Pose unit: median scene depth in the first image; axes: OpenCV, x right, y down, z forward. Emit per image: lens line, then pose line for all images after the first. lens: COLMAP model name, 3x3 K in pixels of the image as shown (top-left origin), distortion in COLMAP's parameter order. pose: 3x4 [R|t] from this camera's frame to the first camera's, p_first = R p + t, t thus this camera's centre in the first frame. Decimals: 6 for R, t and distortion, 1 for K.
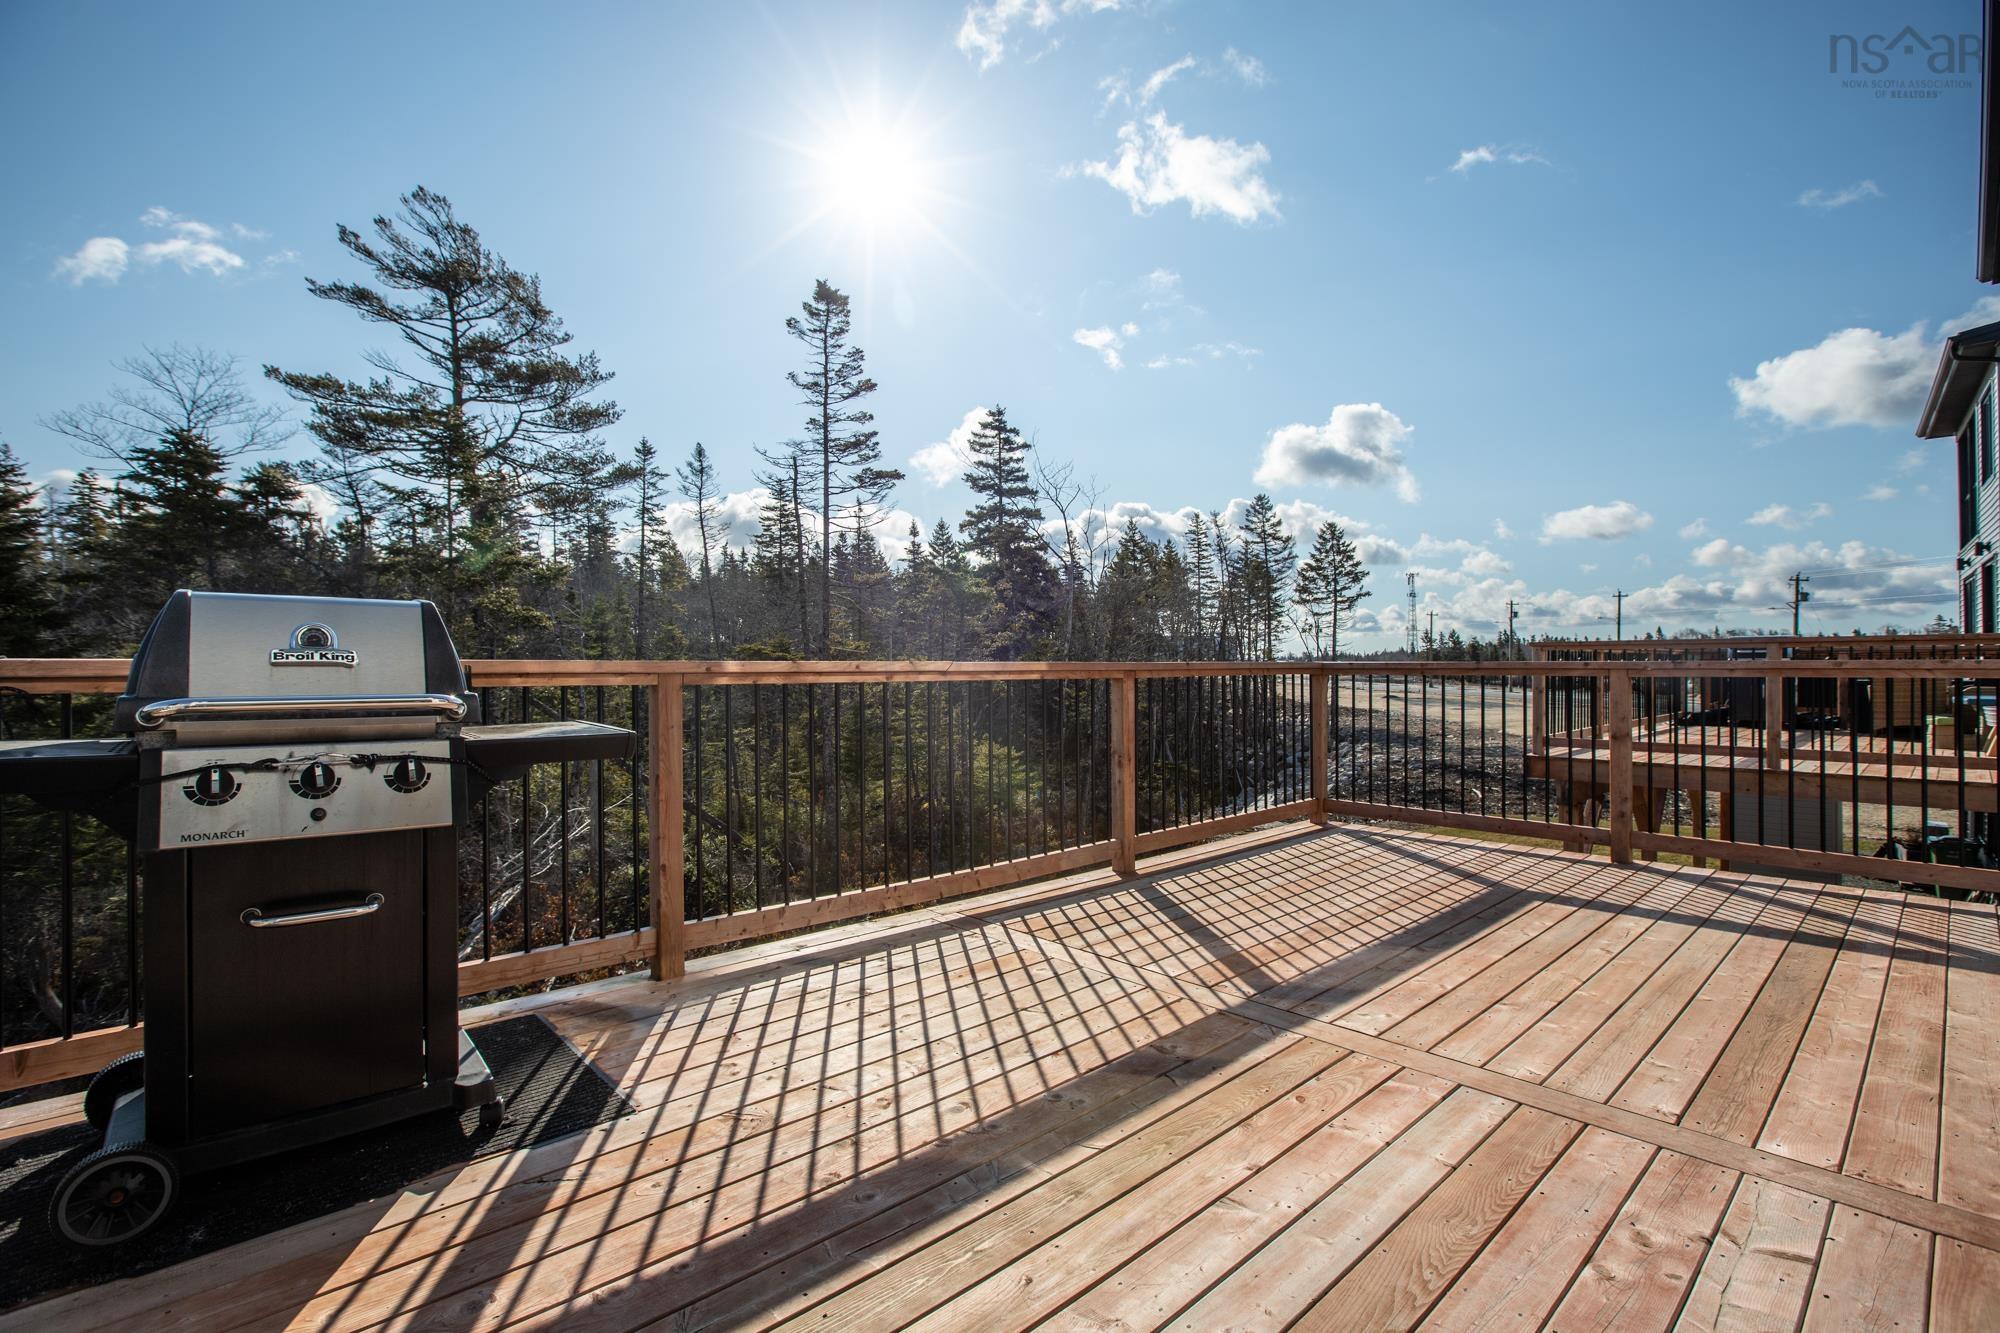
lens RADIAL K [[914.0, 0, 1007.1], [0, 914.0, 668.4], [0, 0, 1]] dist [0.000294, 0.000029]
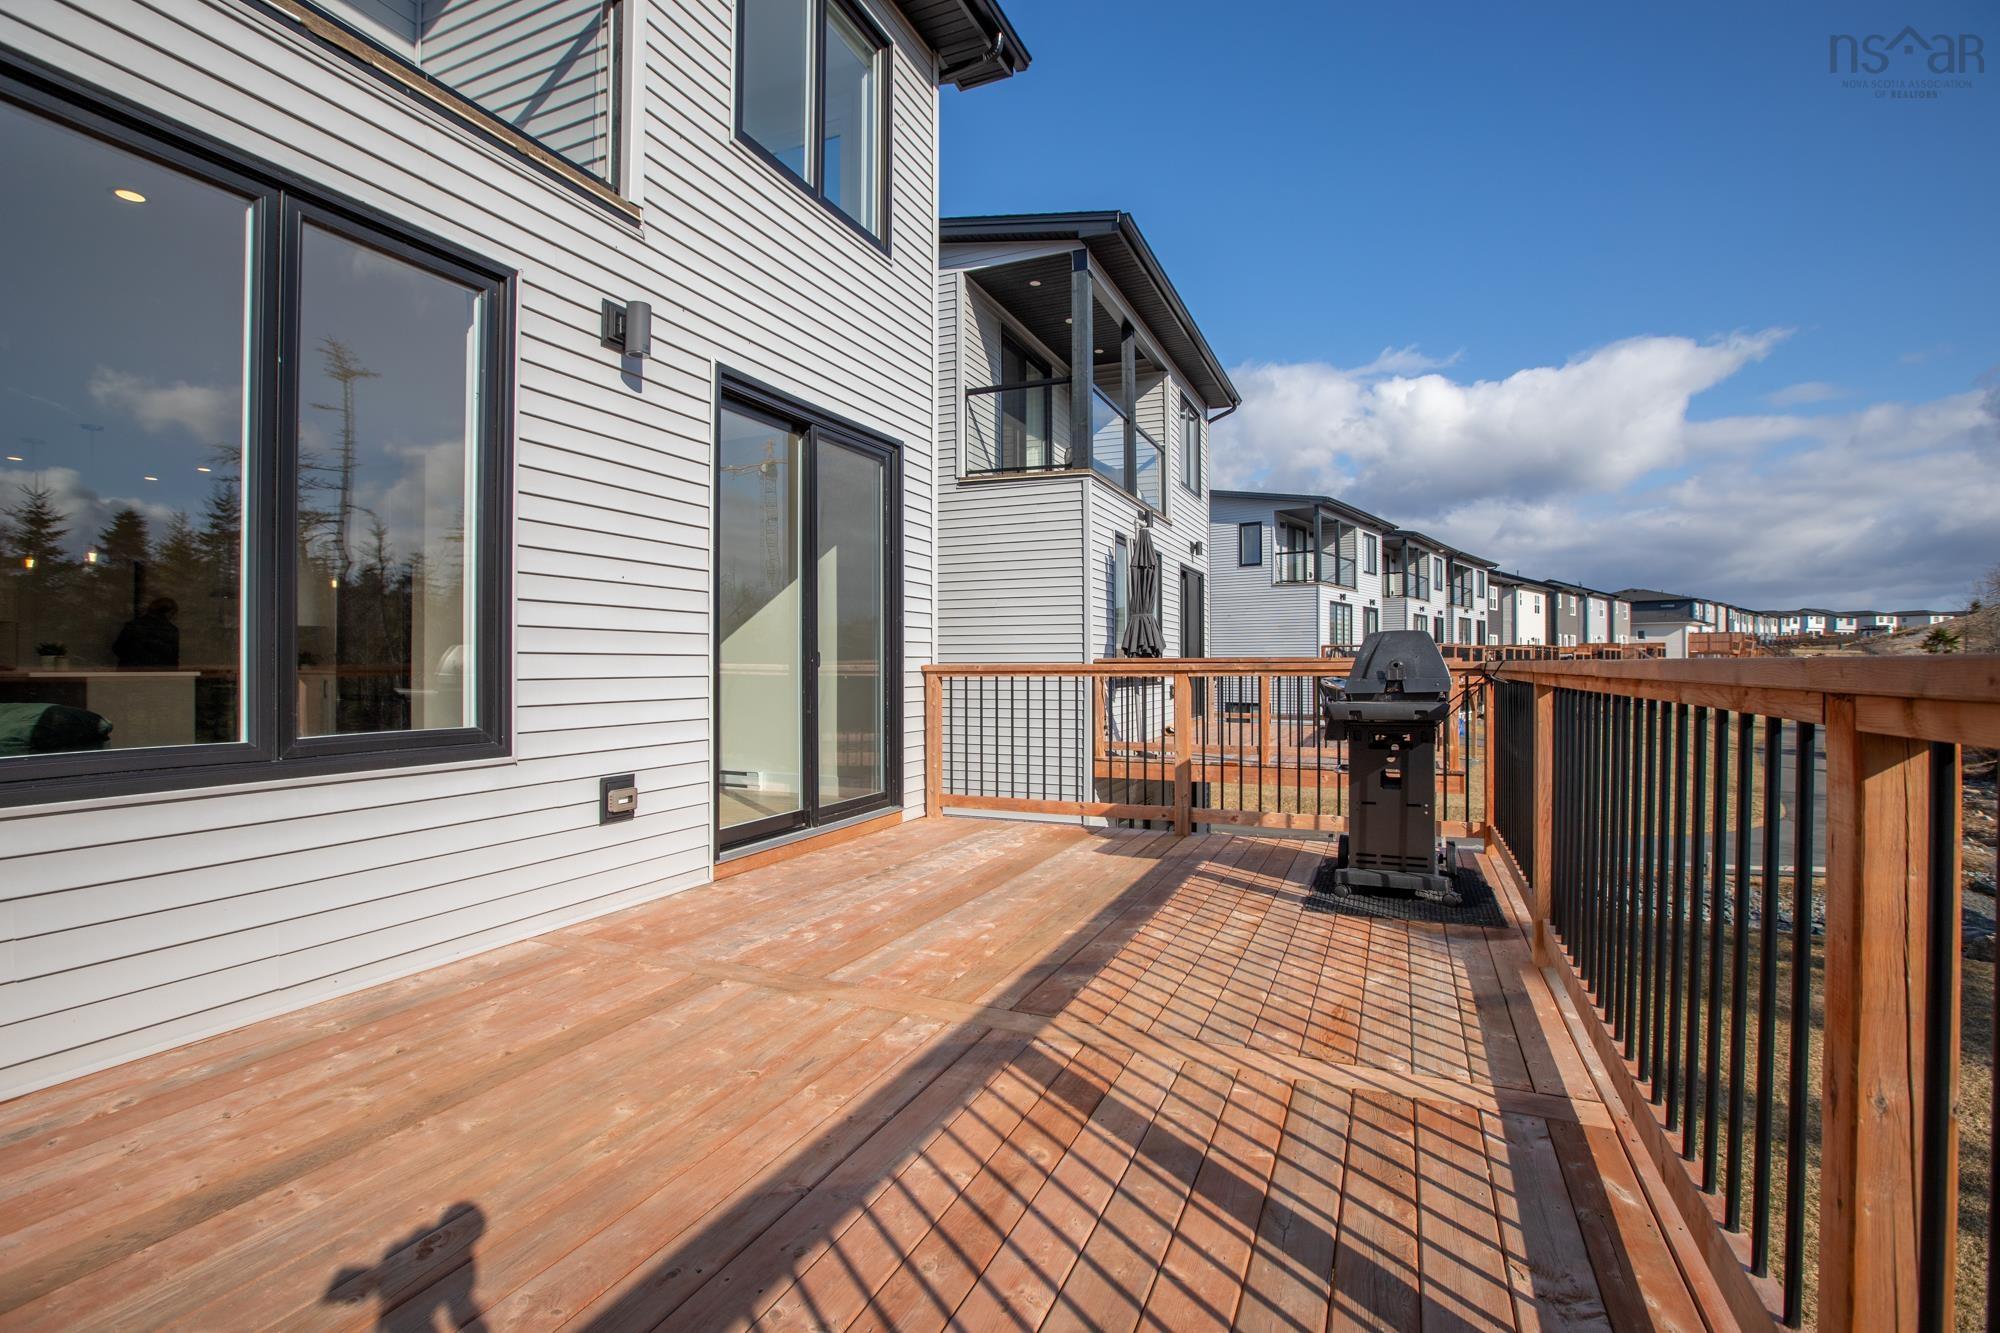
lens RADIAL K [[914.0, 0, 990.7], [0, 914.0, 668.6], [0, 0, 1]] dist [0.000294, 0.000029]
pose [[-0.920787, 0.000295, -0.390067, 0.642733], [-0.001251, 0.999992, 0.003708, -0.003982], [0.390065, 0.003903, -0.920779, 1.773157]]
